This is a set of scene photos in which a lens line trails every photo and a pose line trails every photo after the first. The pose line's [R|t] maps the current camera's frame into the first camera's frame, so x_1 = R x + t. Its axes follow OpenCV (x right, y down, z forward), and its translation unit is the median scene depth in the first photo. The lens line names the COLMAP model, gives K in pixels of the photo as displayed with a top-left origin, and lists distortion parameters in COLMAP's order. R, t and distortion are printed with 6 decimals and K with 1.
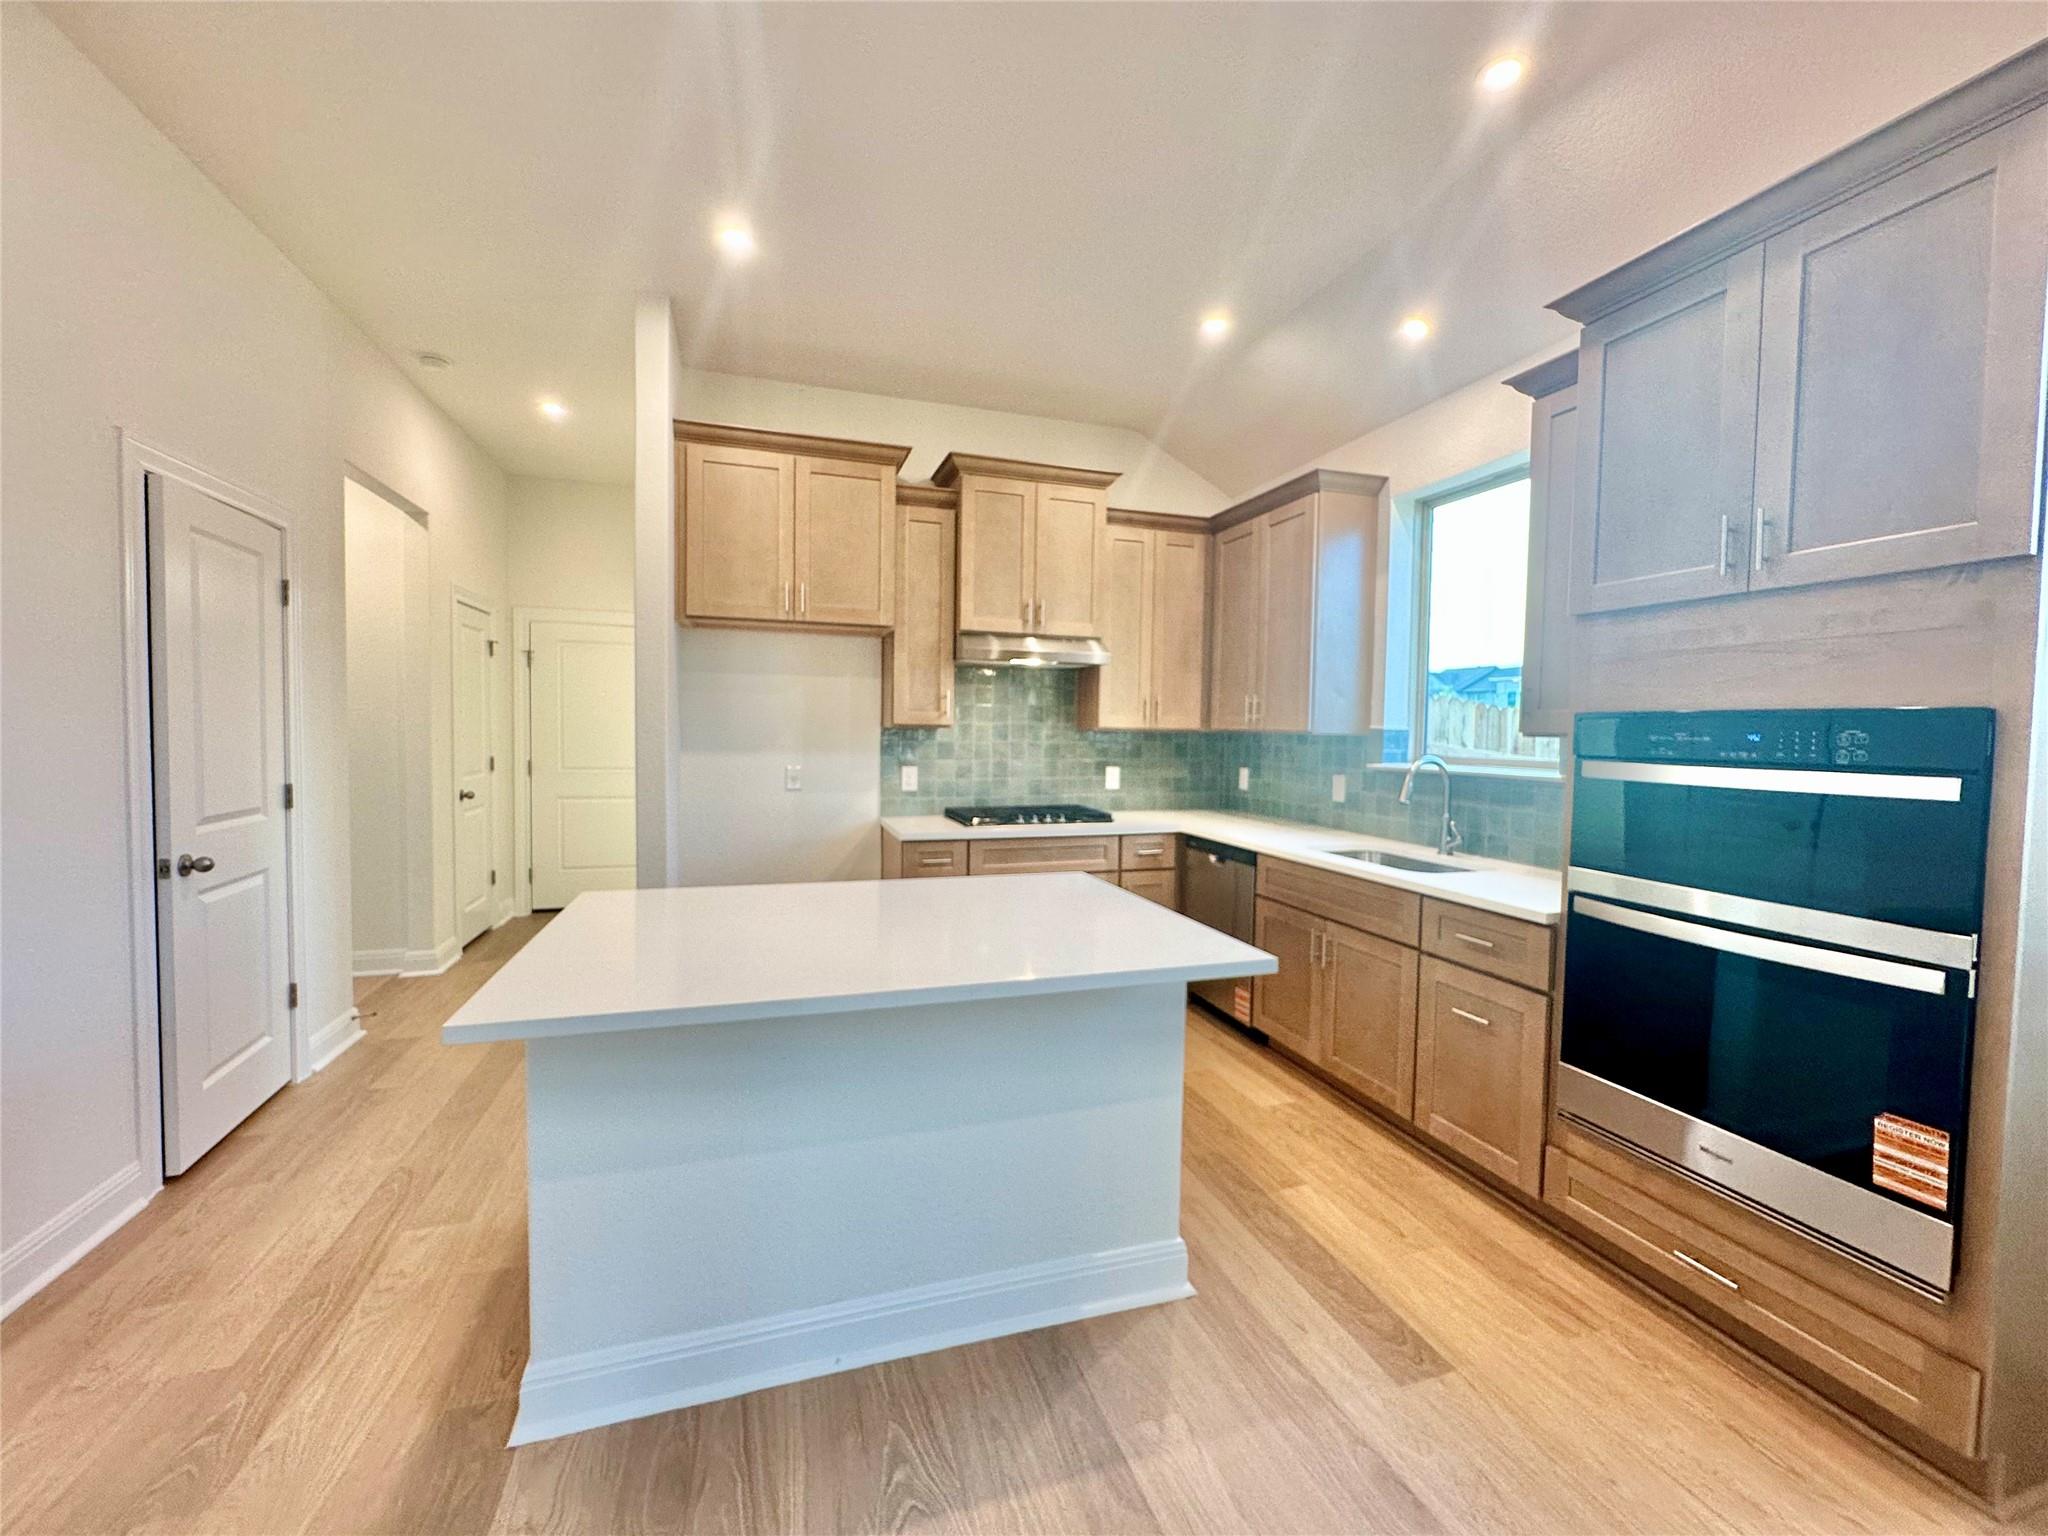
lens RADIAL K [[823.0, 0, 1024.0], [0, 823.0, 768.0], [0, 0, 1]] dist [-0.002467, 0.000120]
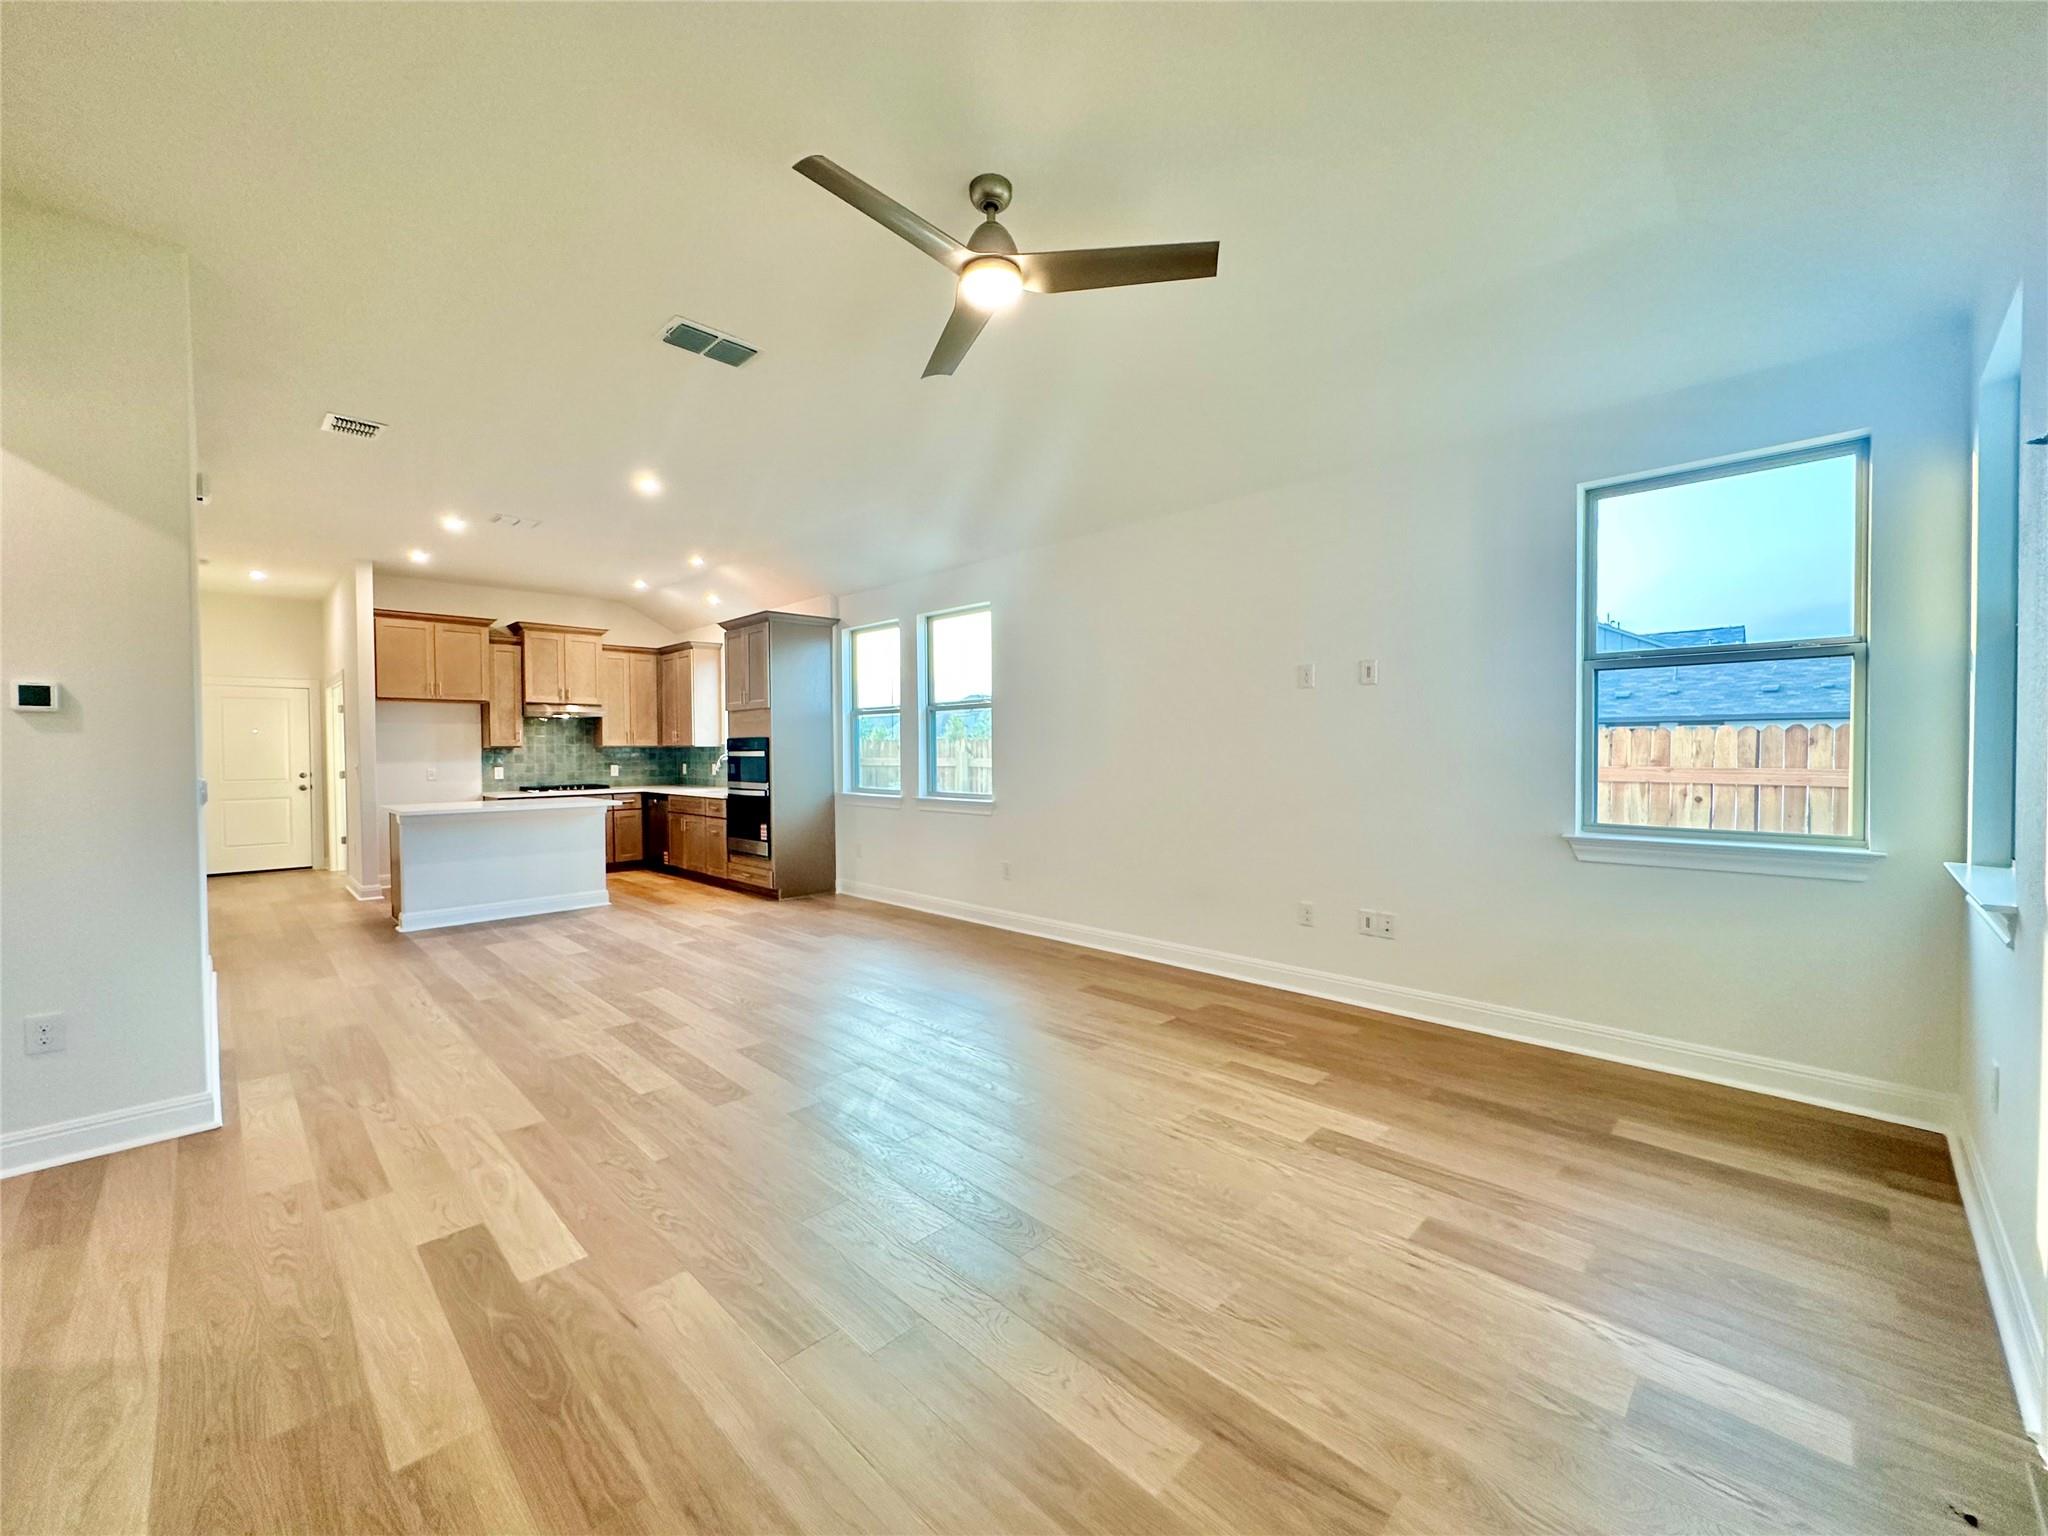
lens RADIAL K [[822.9, 0, 1037.8], [0, 822.9, 771.5], [0, 0, 1]] dist [-0.022460, -0.000012]
pose [[0.883497, -0.034335, 0.467177, 0.100526], [0.042725, 0.999060, -0.007374, 0.084903], [-0.466485, 0.026475, 0.884133, -1.463485]]
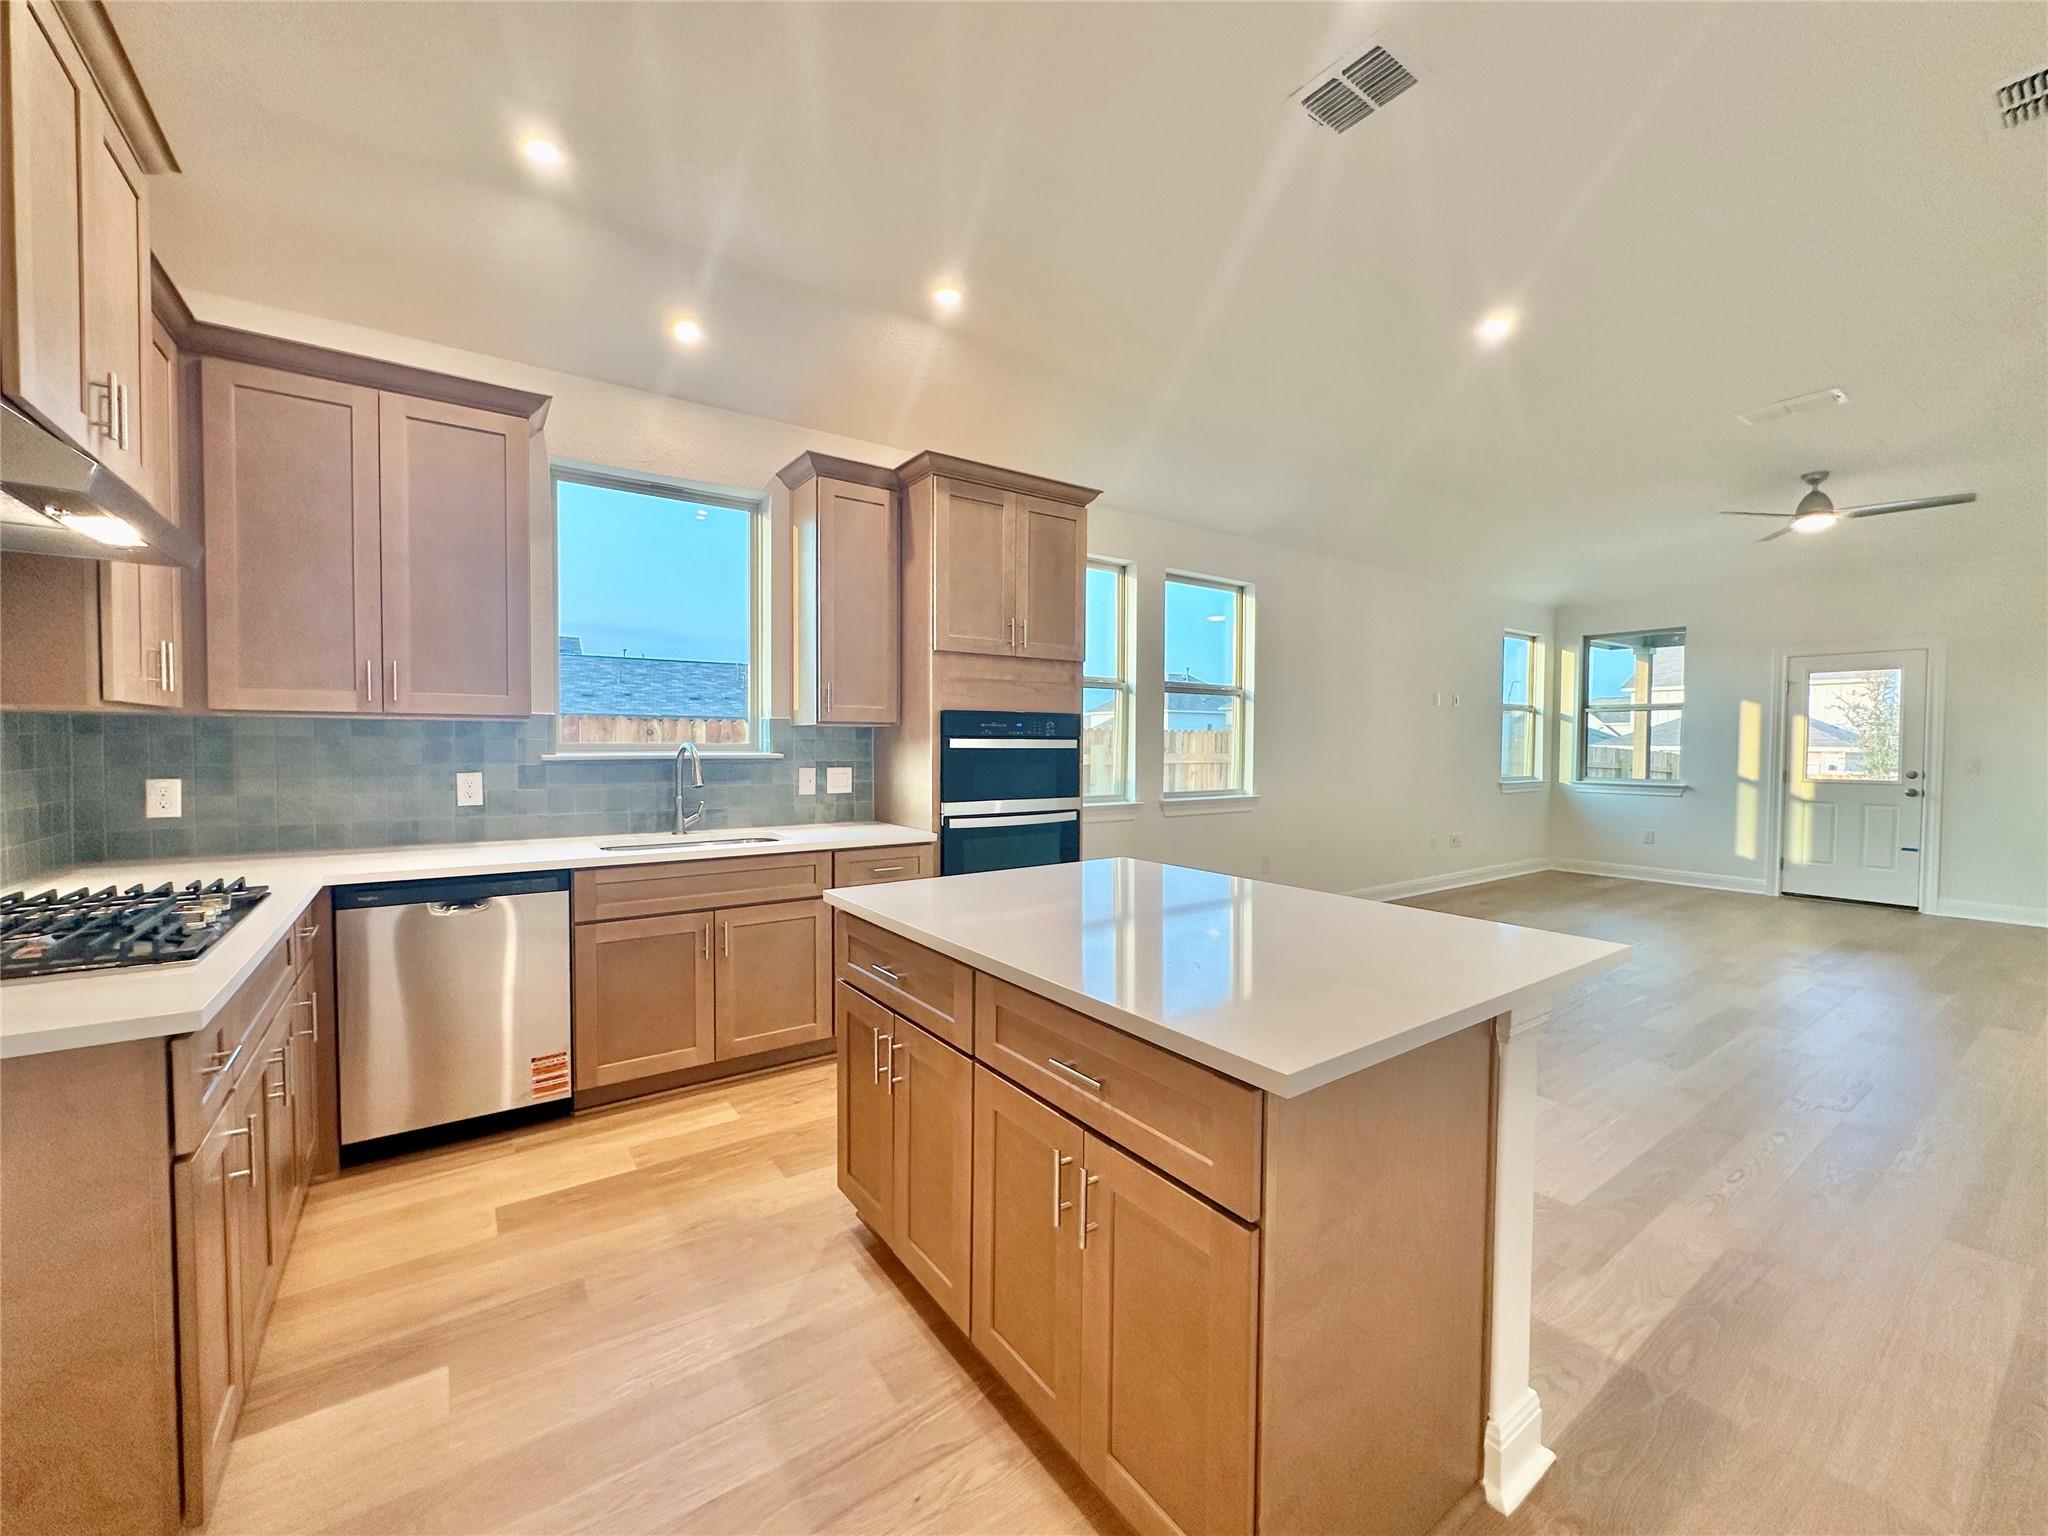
lens RADIAL K [[823.0, 0, 1024.0], [0, 823.0, 768.0], [0, 0, 1]] dist [-0.002467, 0.000120]
pose [[-0.294840, -0.046229, 0.954428, -0.505207], [0.036138, 0.997575, 0.059483, -0.022443], [-0.954863, 0.052030, -0.292454, 0.700957]]
